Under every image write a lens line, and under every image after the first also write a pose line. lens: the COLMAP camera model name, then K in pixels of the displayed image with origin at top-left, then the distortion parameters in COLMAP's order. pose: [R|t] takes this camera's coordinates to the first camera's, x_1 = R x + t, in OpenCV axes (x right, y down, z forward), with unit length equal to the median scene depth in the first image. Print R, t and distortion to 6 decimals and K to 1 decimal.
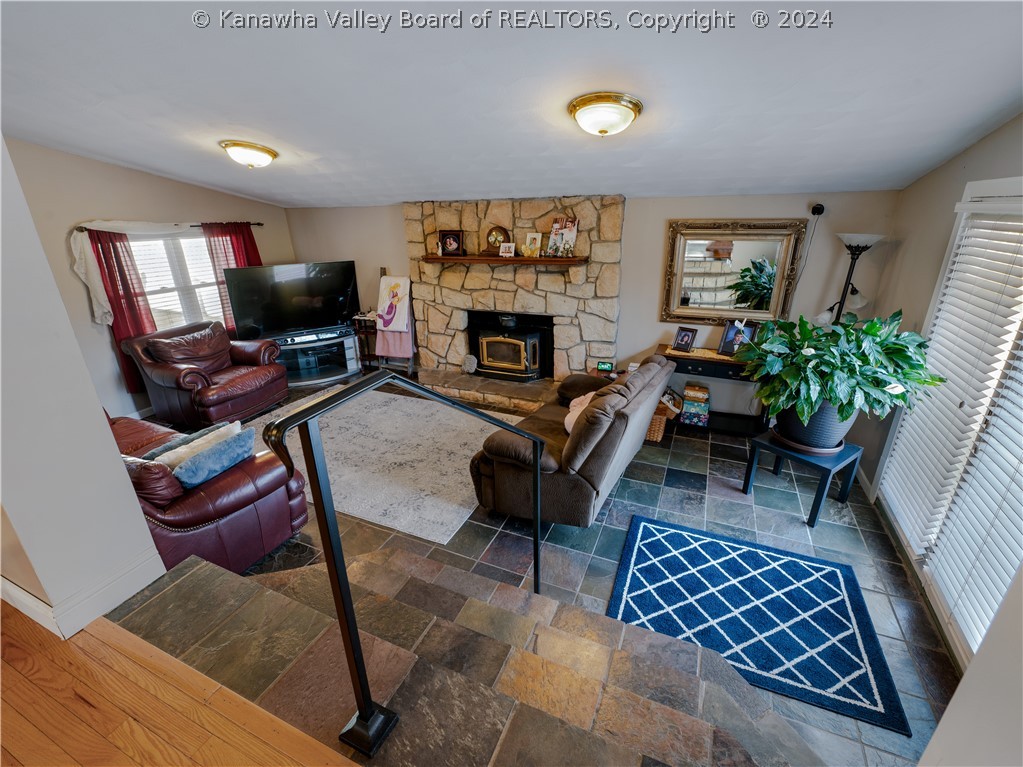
lens RADIAL K [[461.1, 0, 510.9], [0, 461.1, 355.5], [0, 0, 1]] dist [-0.015203, -0.000338]
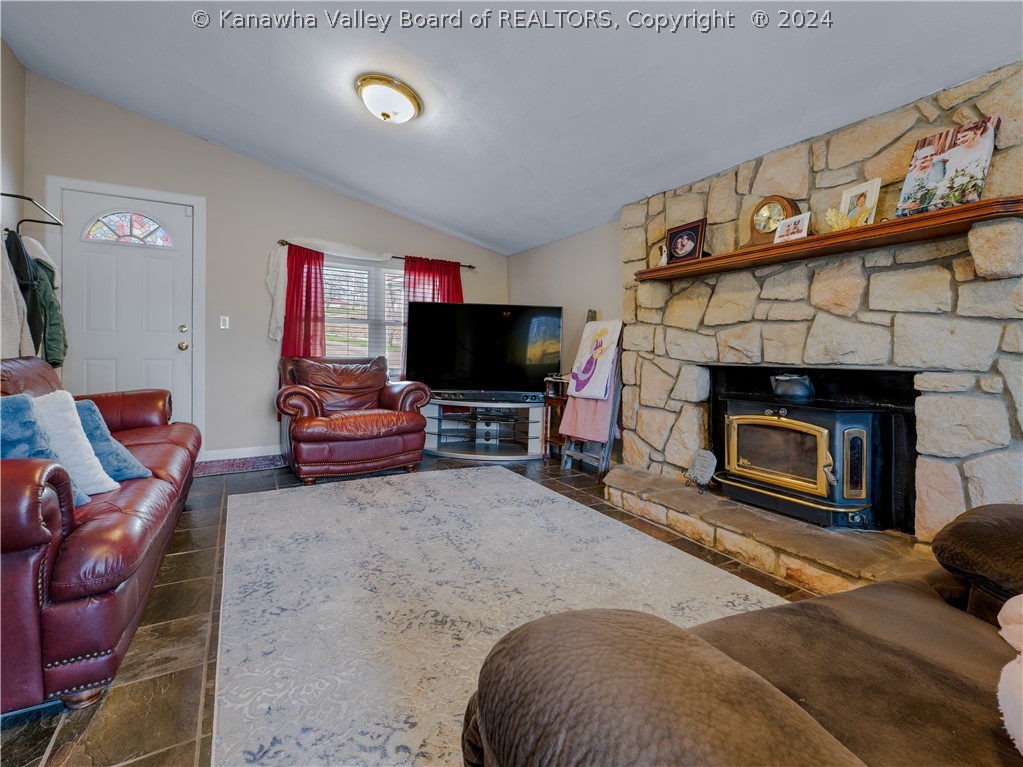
lens RADIAL K [[461.1, 0, 510.9], [0, 461.1, 355.5], [0, 0, 1]] dist [-0.015203, -0.000338]
pose [[0.806293, 0.033700, -0.590555, 0.039541], [-0.205669, 0.952056, -0.226473, 0.062856], [0.554609, 0.304063, 0.774567, 0.462670]]
